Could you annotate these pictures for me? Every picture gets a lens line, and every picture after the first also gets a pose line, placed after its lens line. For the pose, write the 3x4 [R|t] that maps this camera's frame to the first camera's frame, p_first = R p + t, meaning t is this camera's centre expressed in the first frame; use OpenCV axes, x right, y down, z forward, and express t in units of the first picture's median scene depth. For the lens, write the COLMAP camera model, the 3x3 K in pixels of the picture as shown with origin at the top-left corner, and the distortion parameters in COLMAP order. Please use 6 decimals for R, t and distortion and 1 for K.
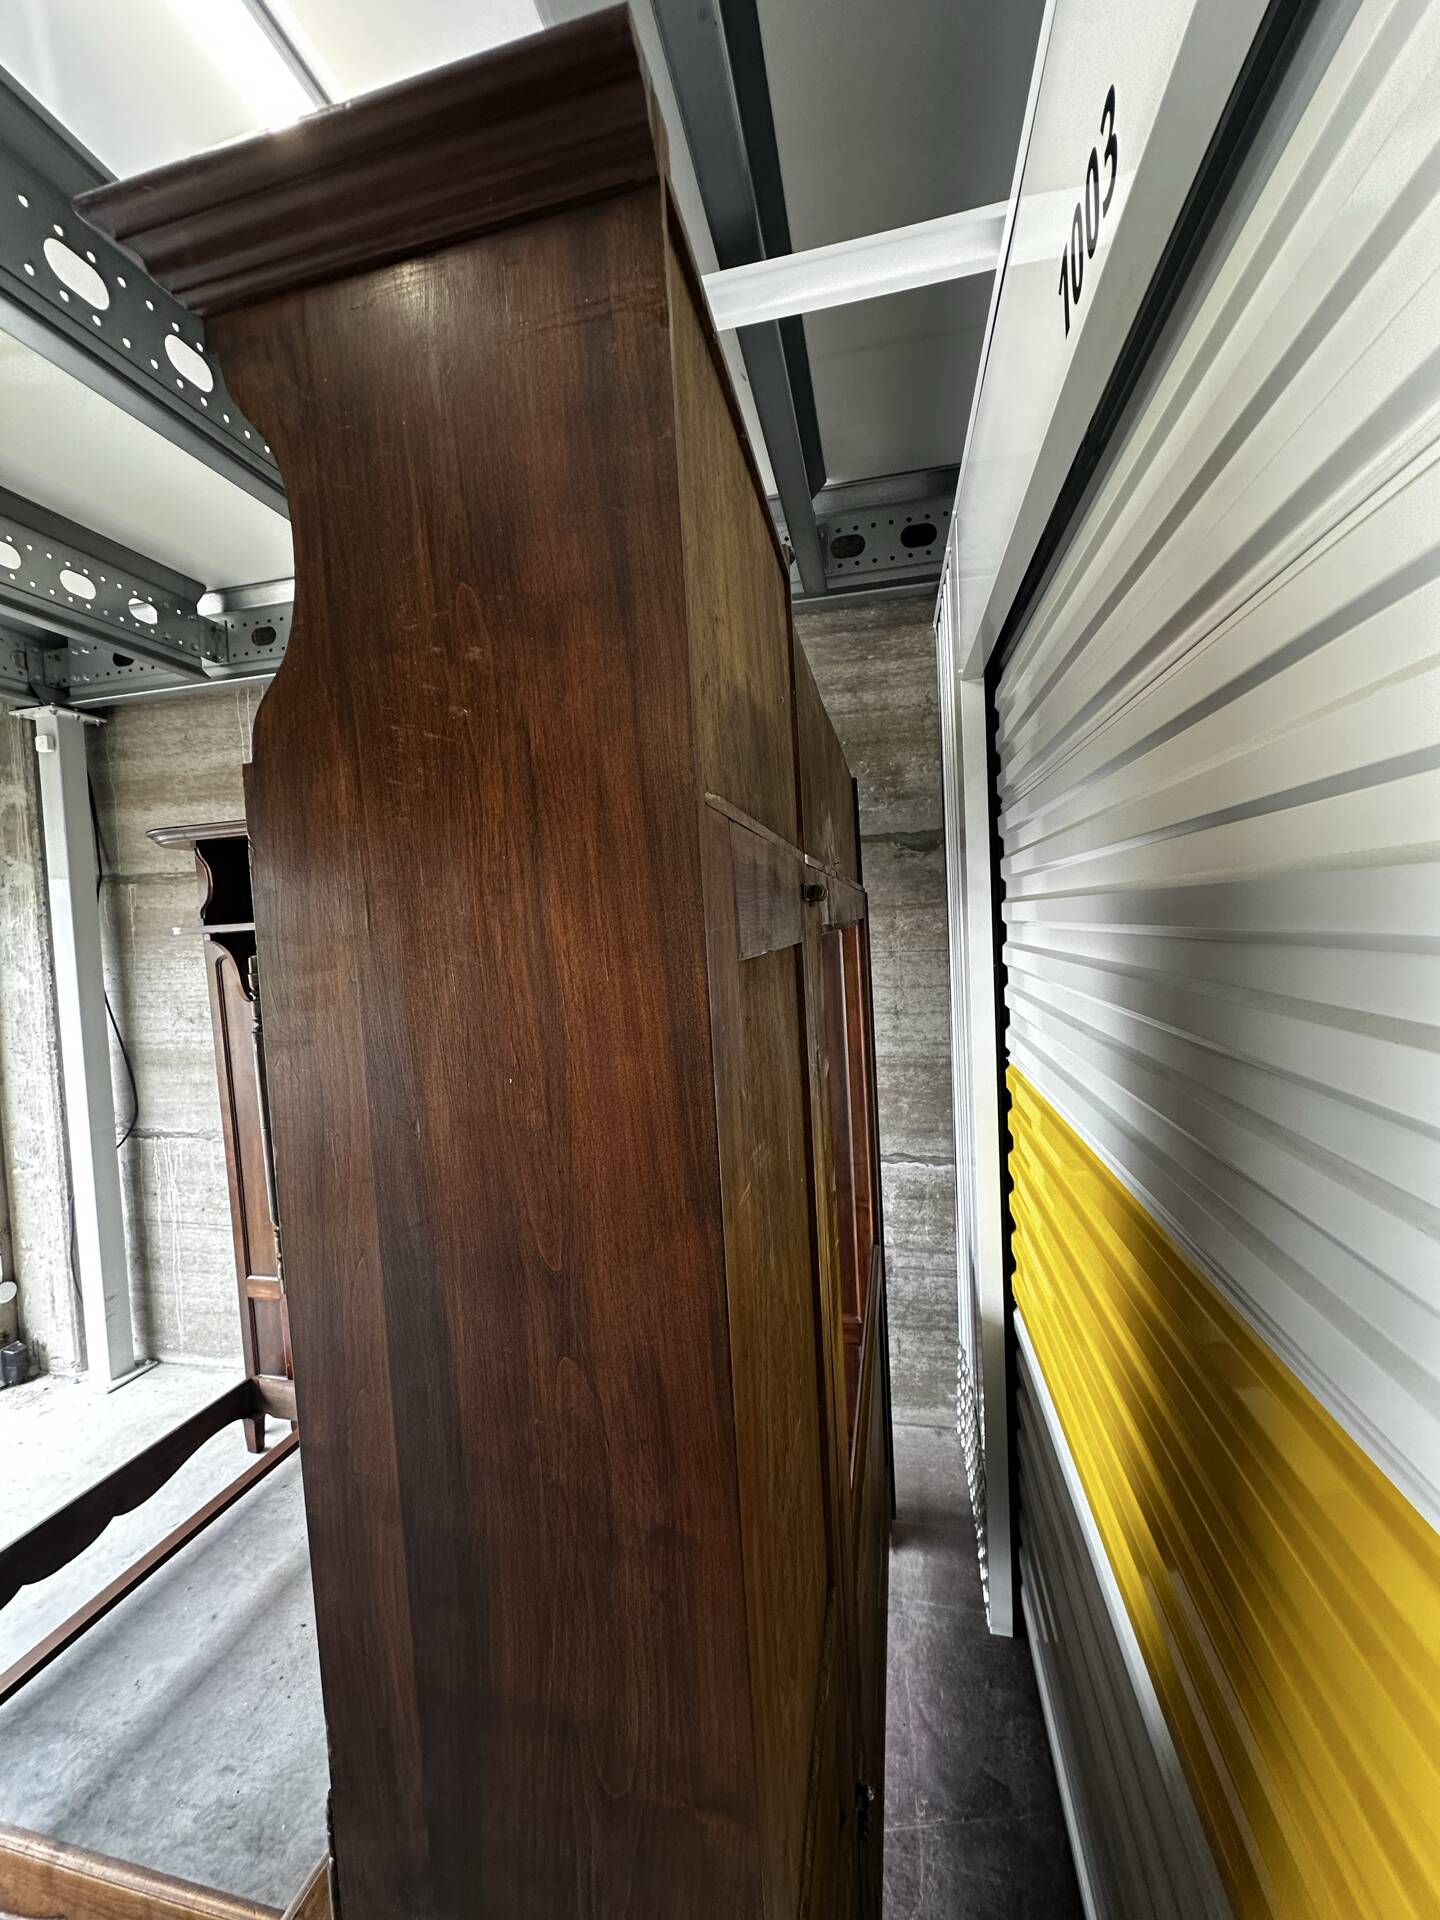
lens RADIAL K [[763.6, 0, 723.6], [0, 763.6, 958.6], [0, 0, 1]] dist [-0.002864, 0.001252]
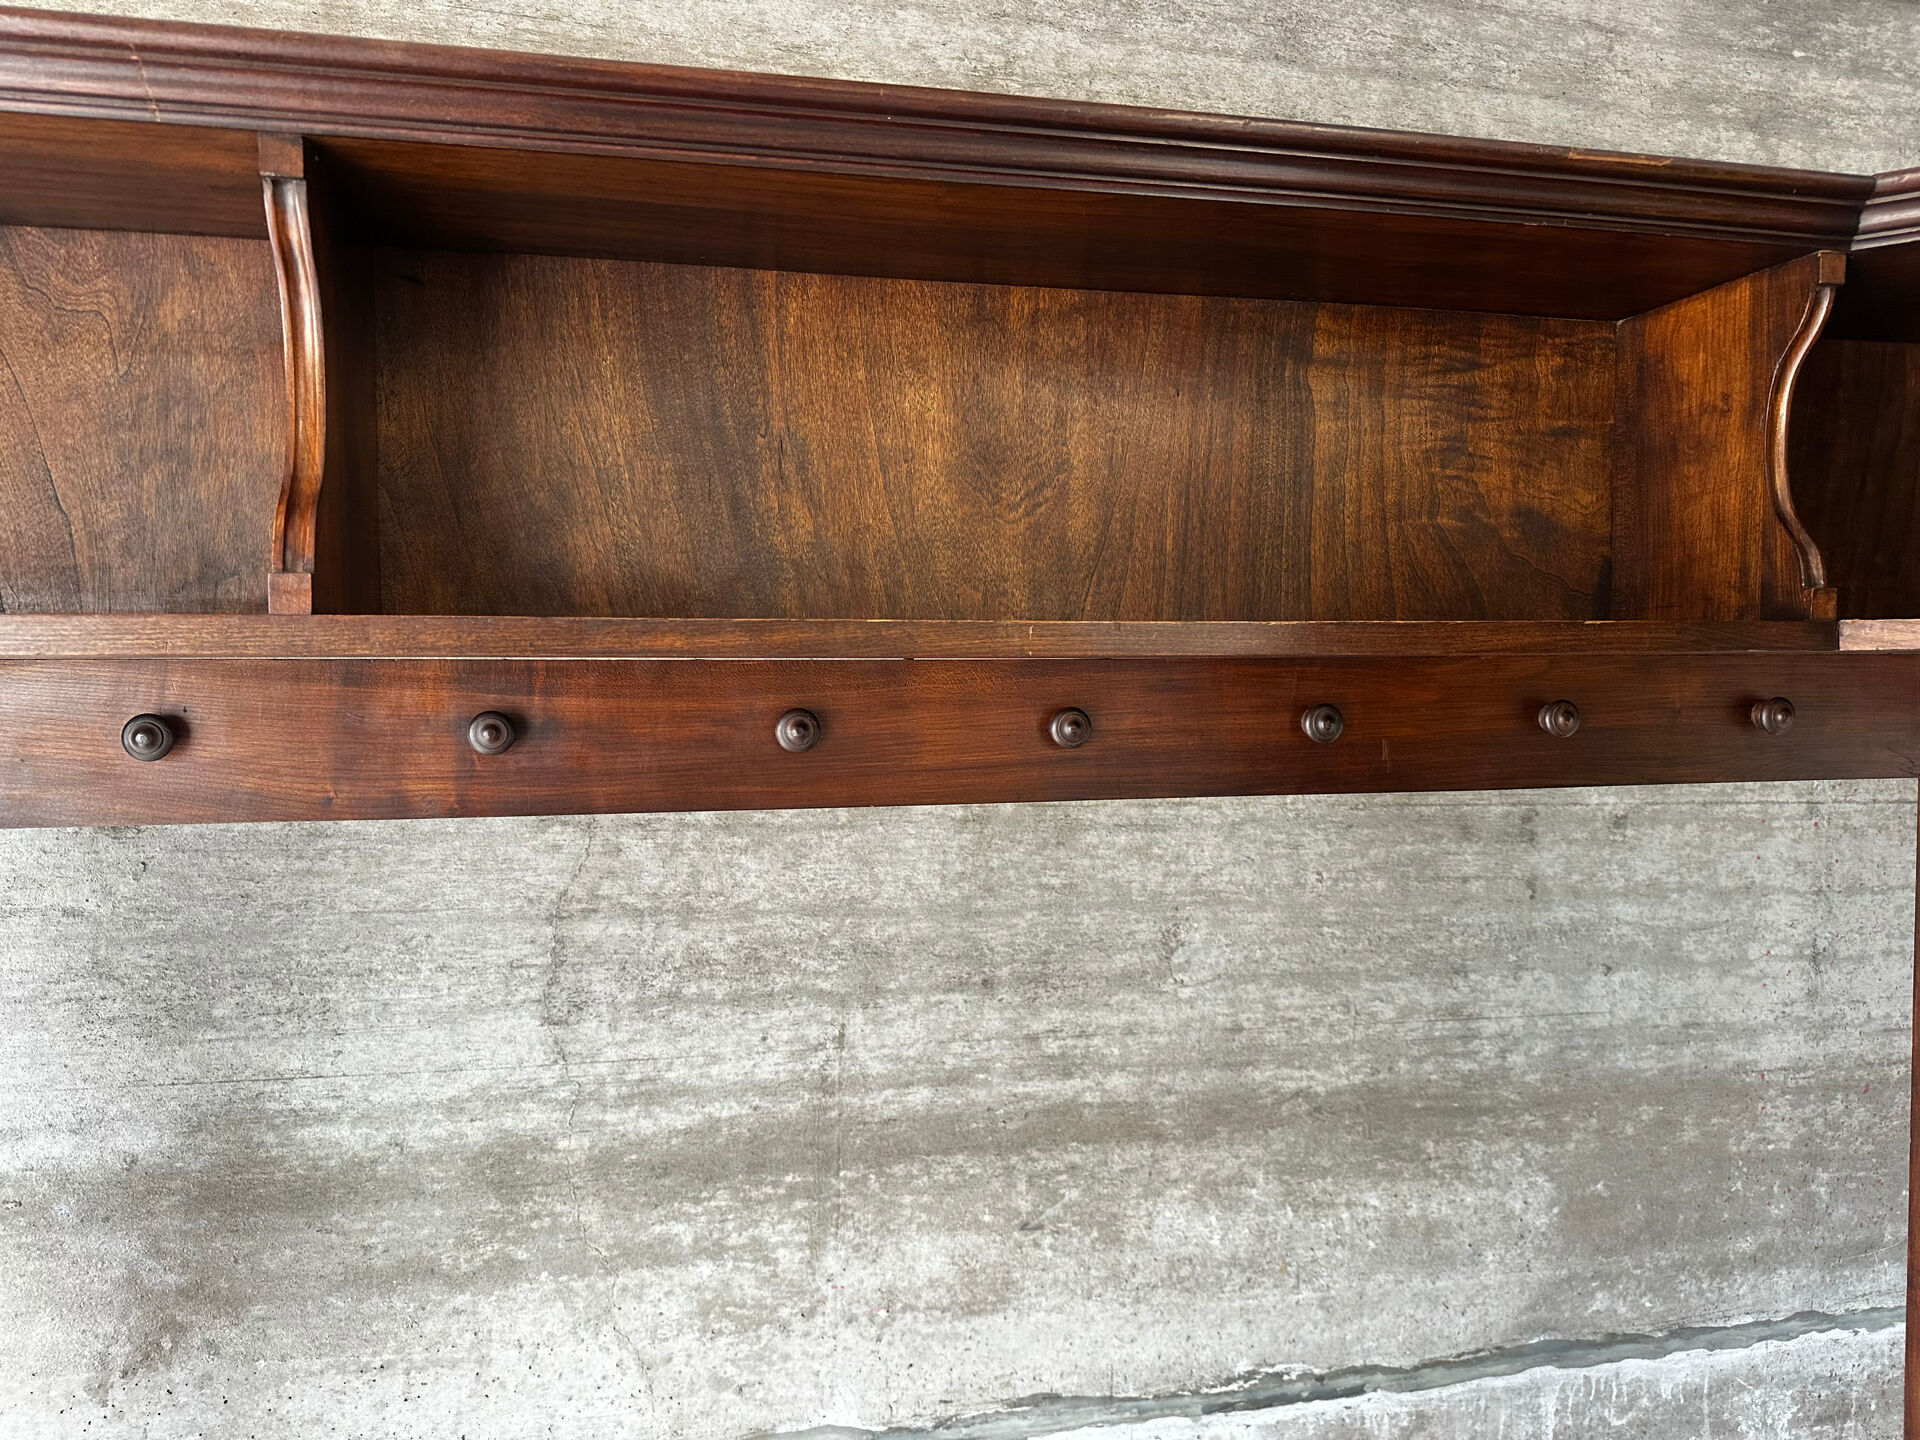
lens RADIAL K [[1356.3, 0, 952.7], [0, 1356.3, 721.4], [0, 0, 1]] dist [0.025523, -0.039147]
pose [[0.894595, 0.035602, 0.445458, -0.480557], [-0.024401, 0.999226, -0.030857, -0.017867], [-0.446211, 0.016735, 0.894771, 0.552441]]
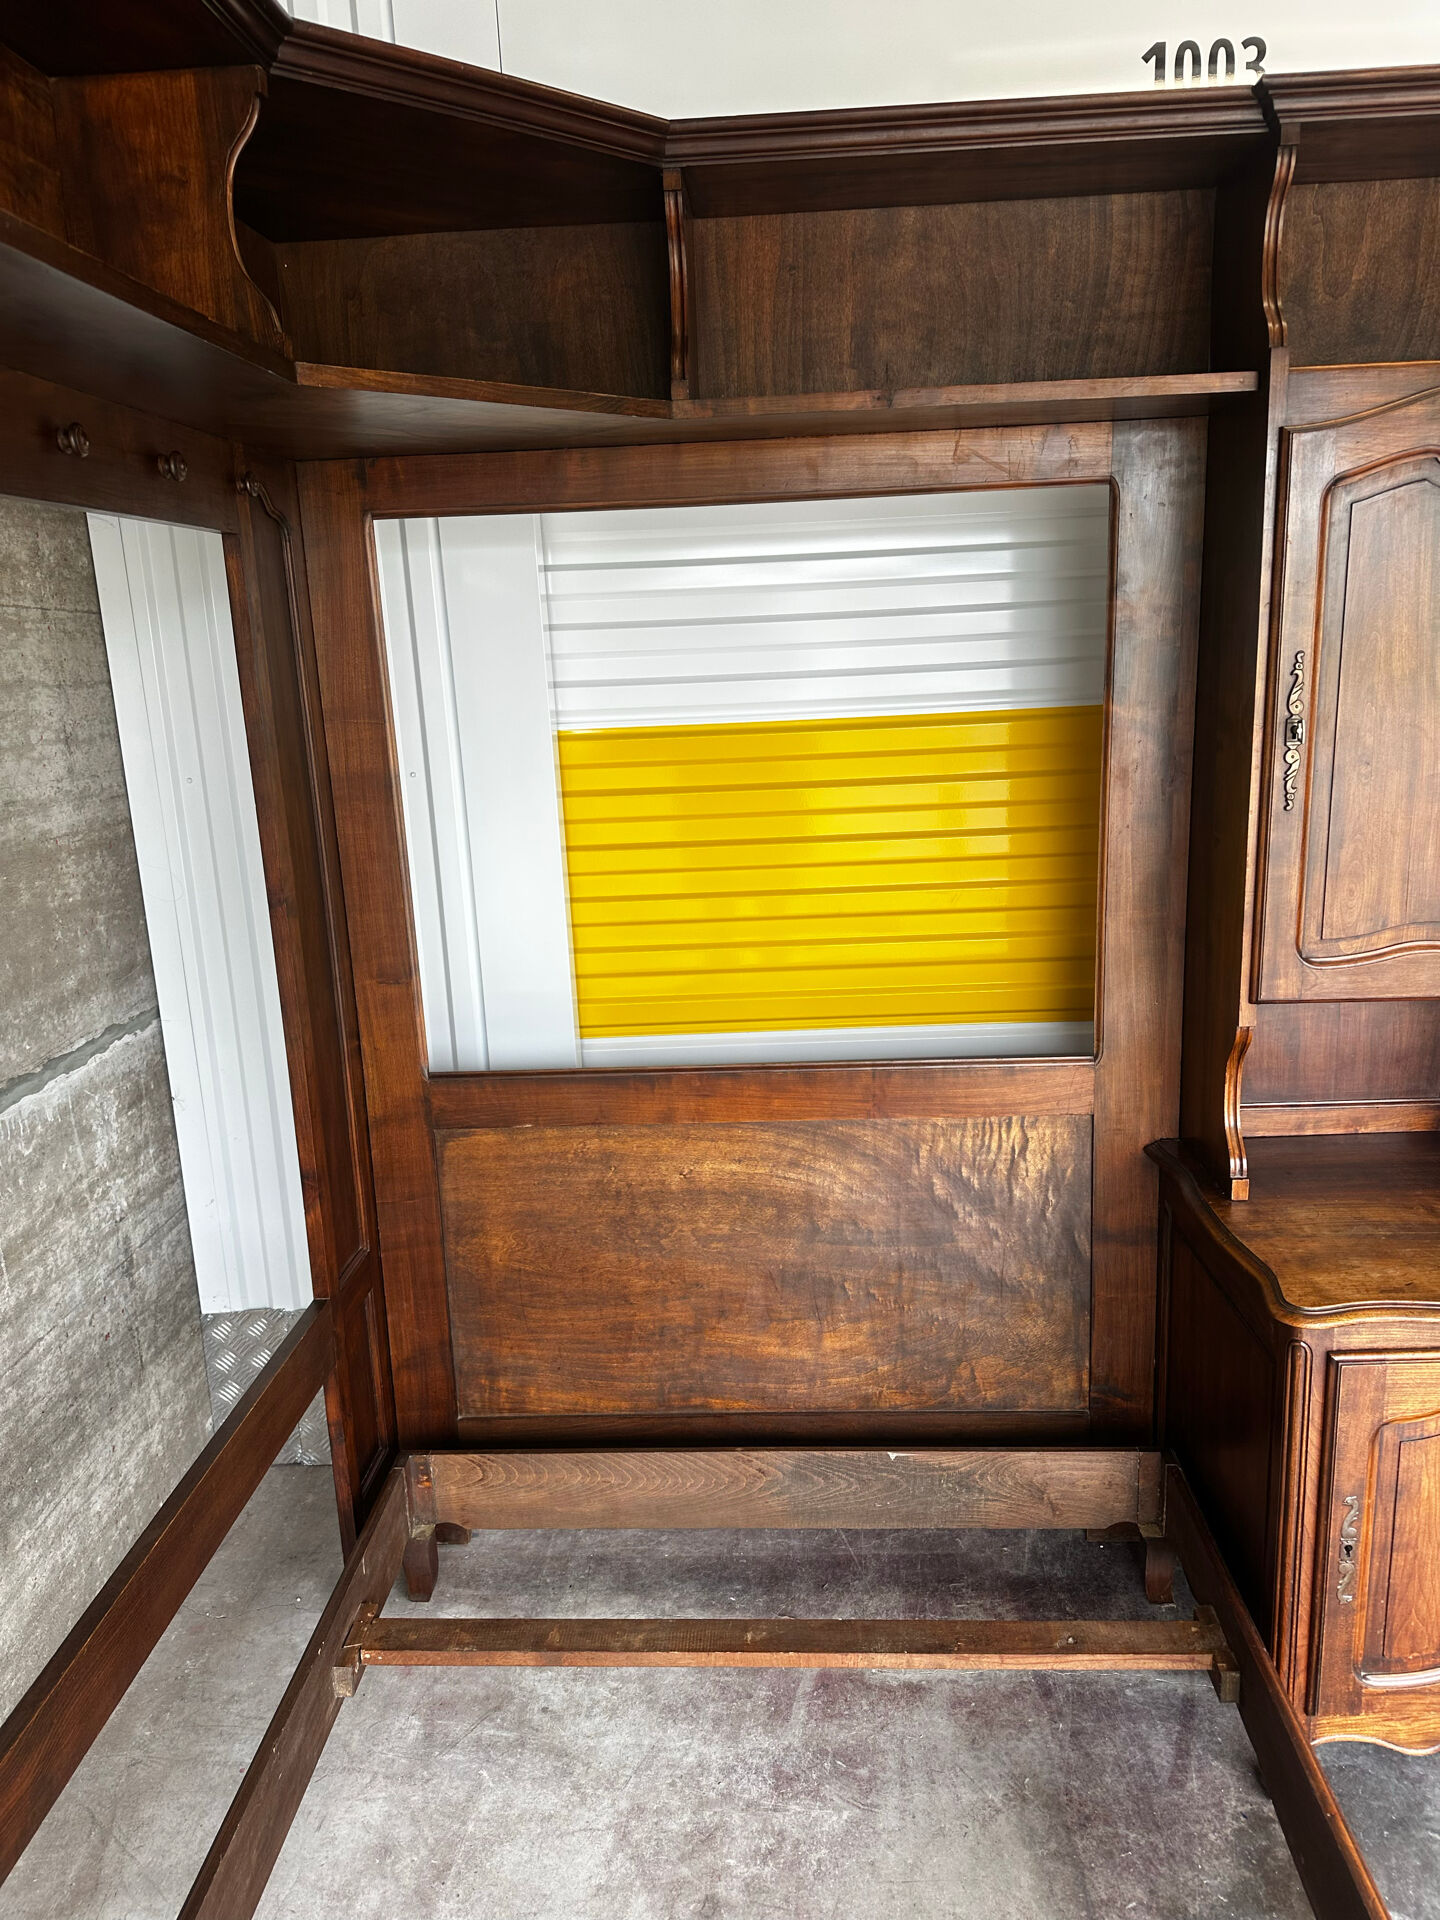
lens RADIAL K [[1340.4, 0, 722.4], [0, 1340.4, 949.7], [0, 0, 1]] dist [0.079635, -0.100433]
pose [[-0.181011, -0.160997, 0.970214, -0.681267], [0.096858, 0.978796, 0.180492, 0.083441], [-0.978700, 0.126644, -0.161579, 0.732979]]
